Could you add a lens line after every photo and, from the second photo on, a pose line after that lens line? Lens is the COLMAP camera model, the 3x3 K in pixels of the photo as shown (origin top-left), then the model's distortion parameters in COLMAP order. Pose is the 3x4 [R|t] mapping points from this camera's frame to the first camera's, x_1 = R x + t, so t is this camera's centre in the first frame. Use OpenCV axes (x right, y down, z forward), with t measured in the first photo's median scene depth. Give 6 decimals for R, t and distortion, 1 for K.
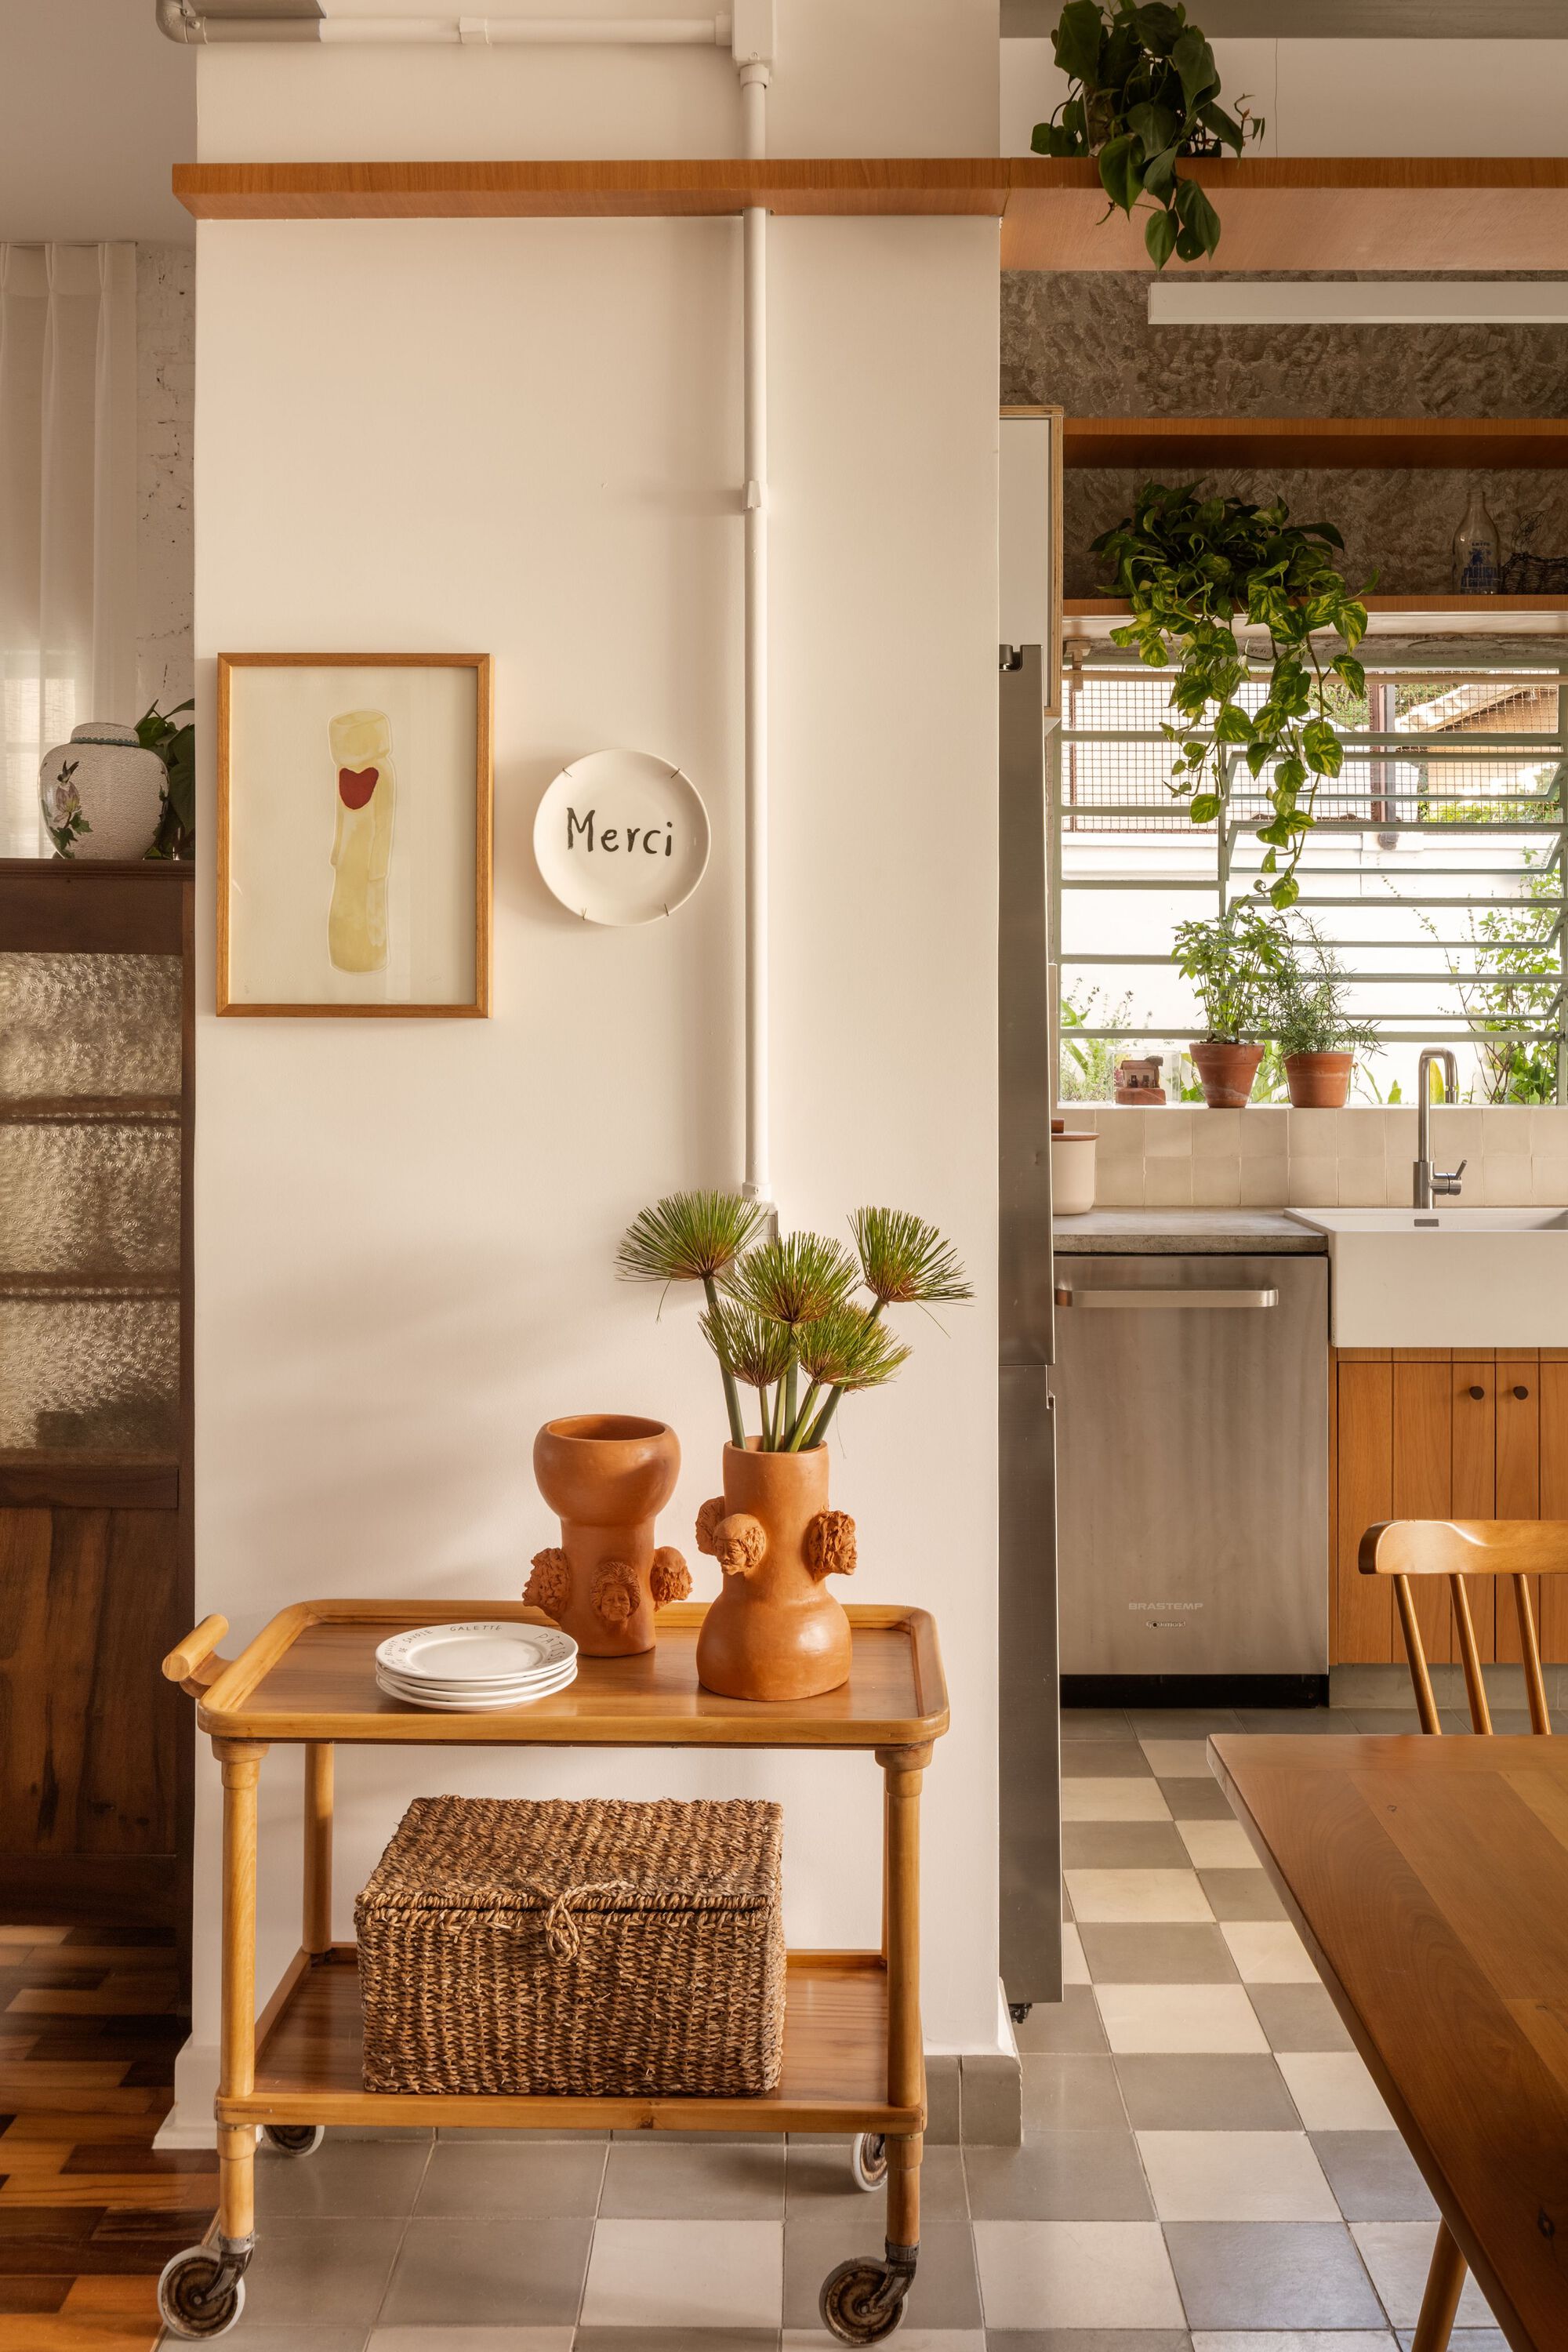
lens RADIAL K [[2571.4, 0, 786.9], [0, 2571.4, 923.6], [0, 0, 1]] dist [-0.002071, -0.004739]
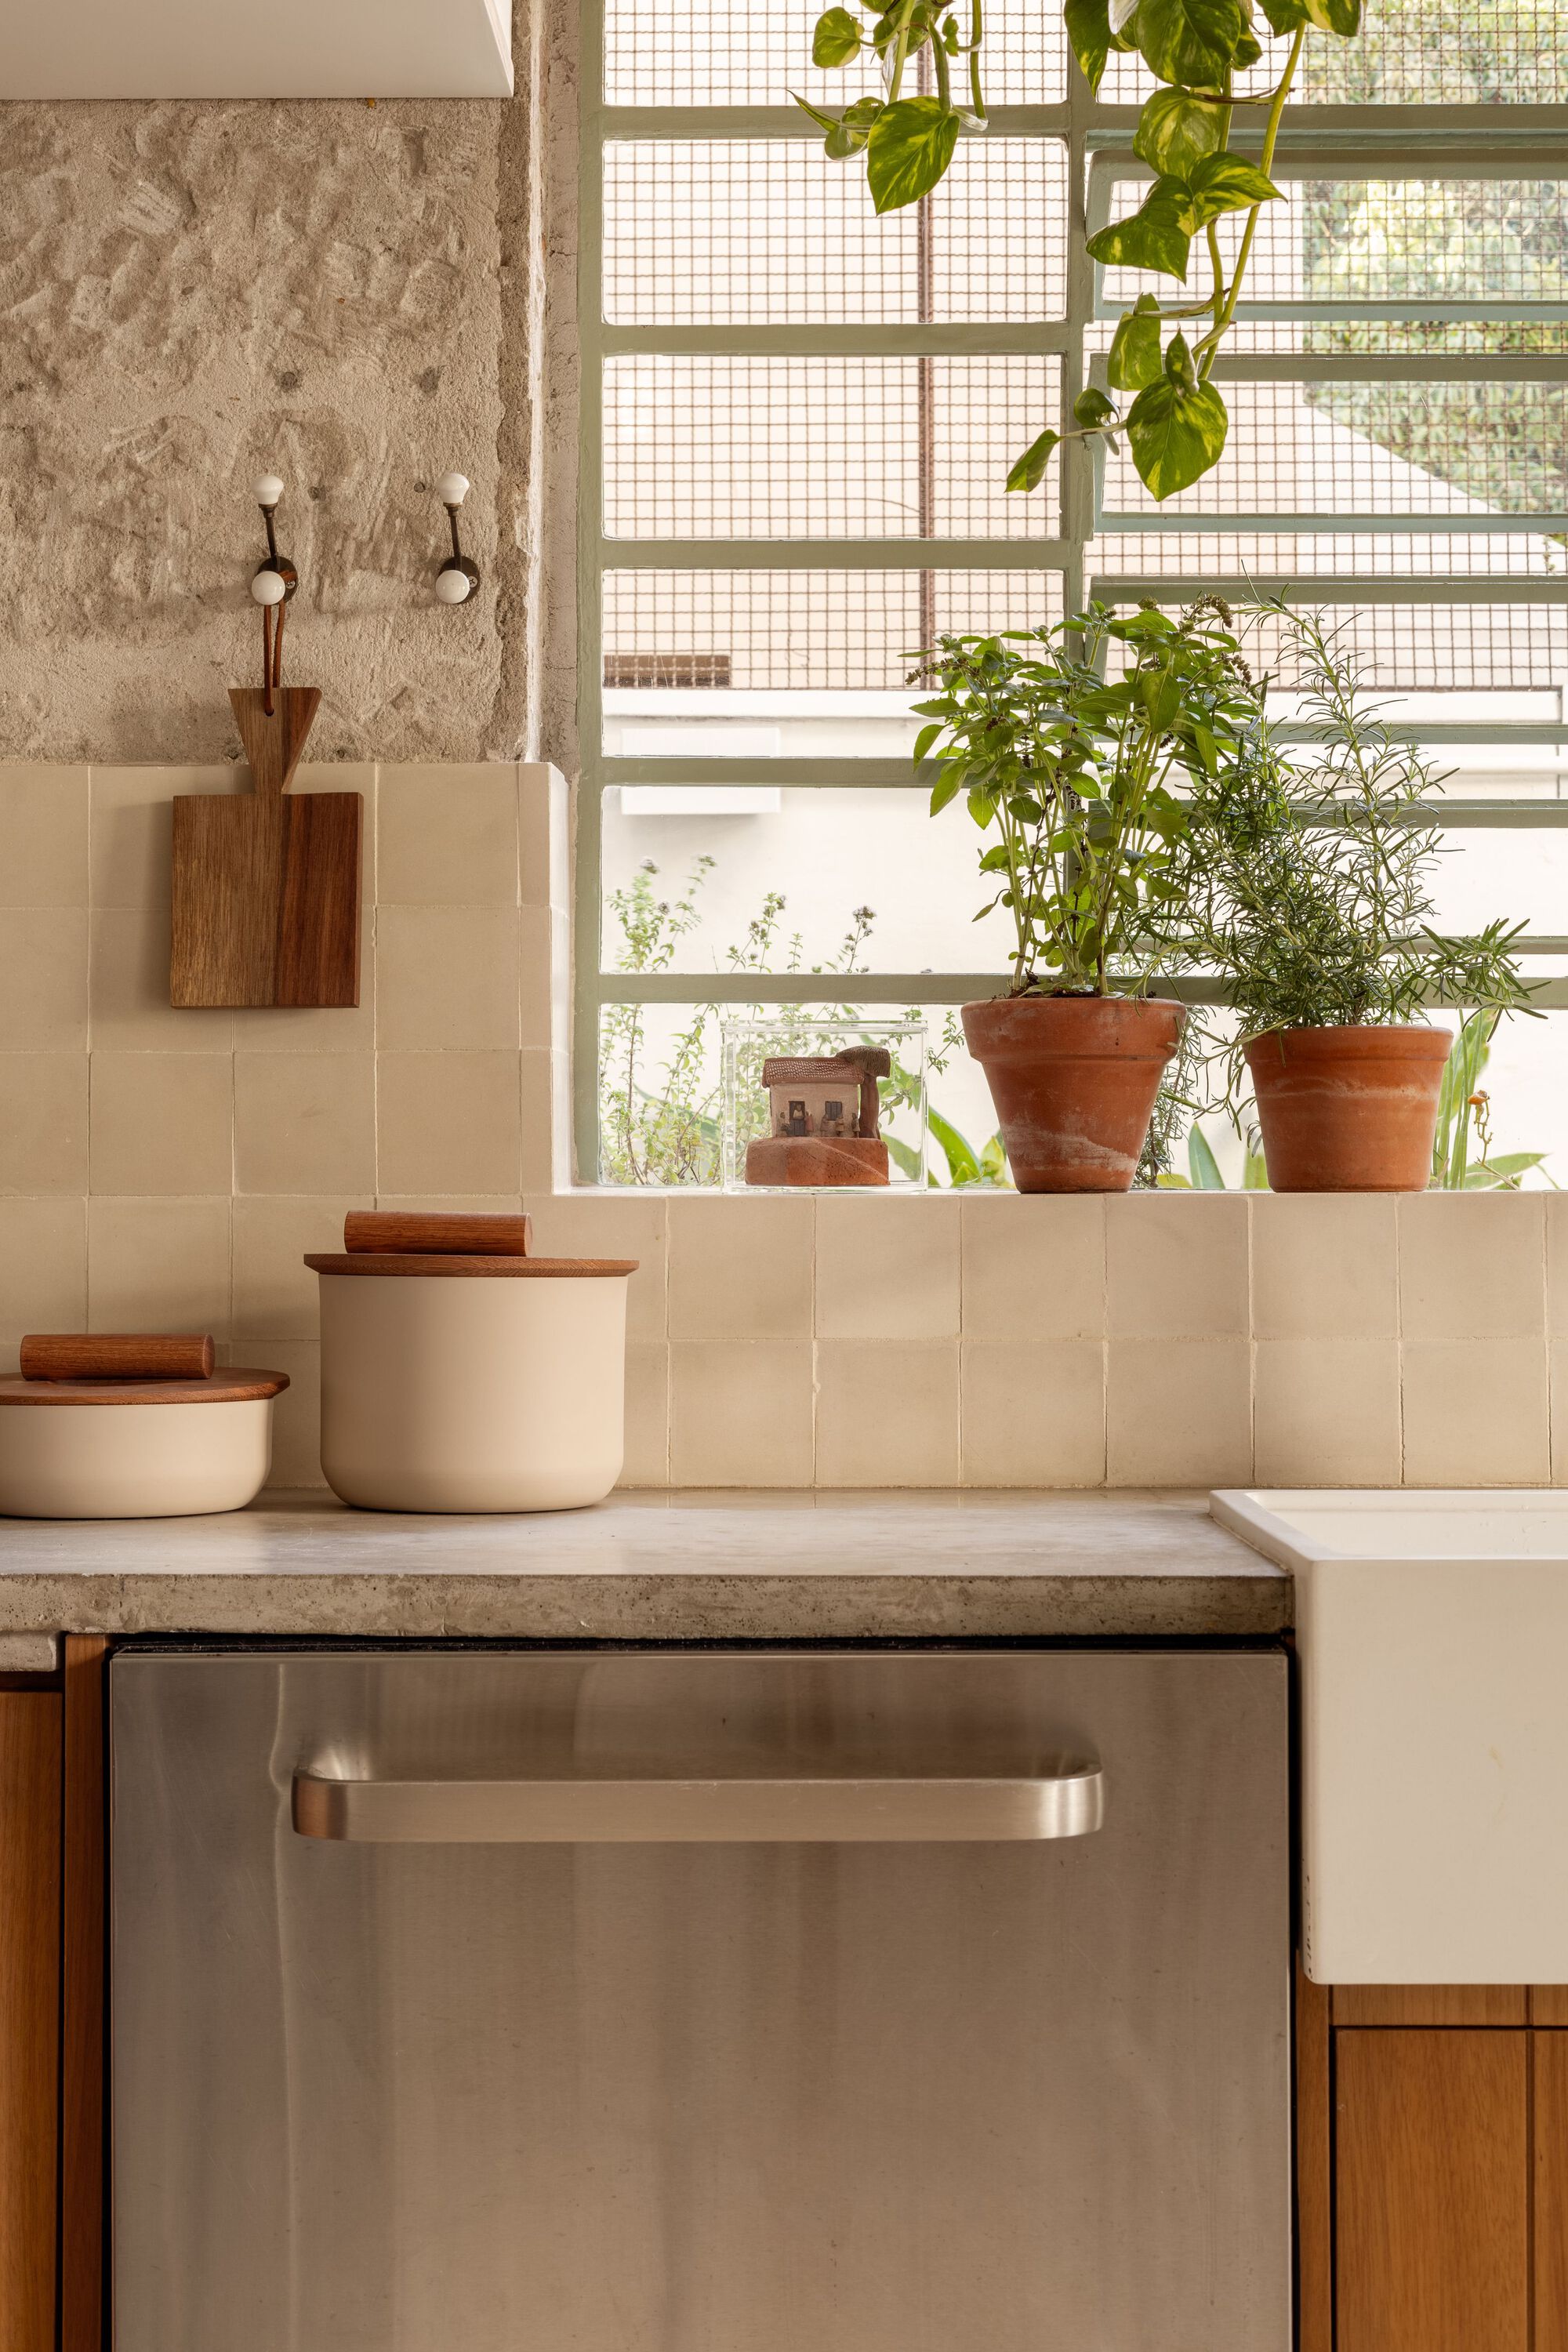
lens RADIAL K [[3472.1, 0, 784.0], [0, 3472.1, 1176.0], [0, 0, 1]] dist [0.004106, 0.010916]
pose [[0.999715, -0.003853, -0.023540, 0.144581], [0.004013, 0.999969, 0.006745, 0.066140], [0.023513, -0.006838, 0.999700, 0.548354]]
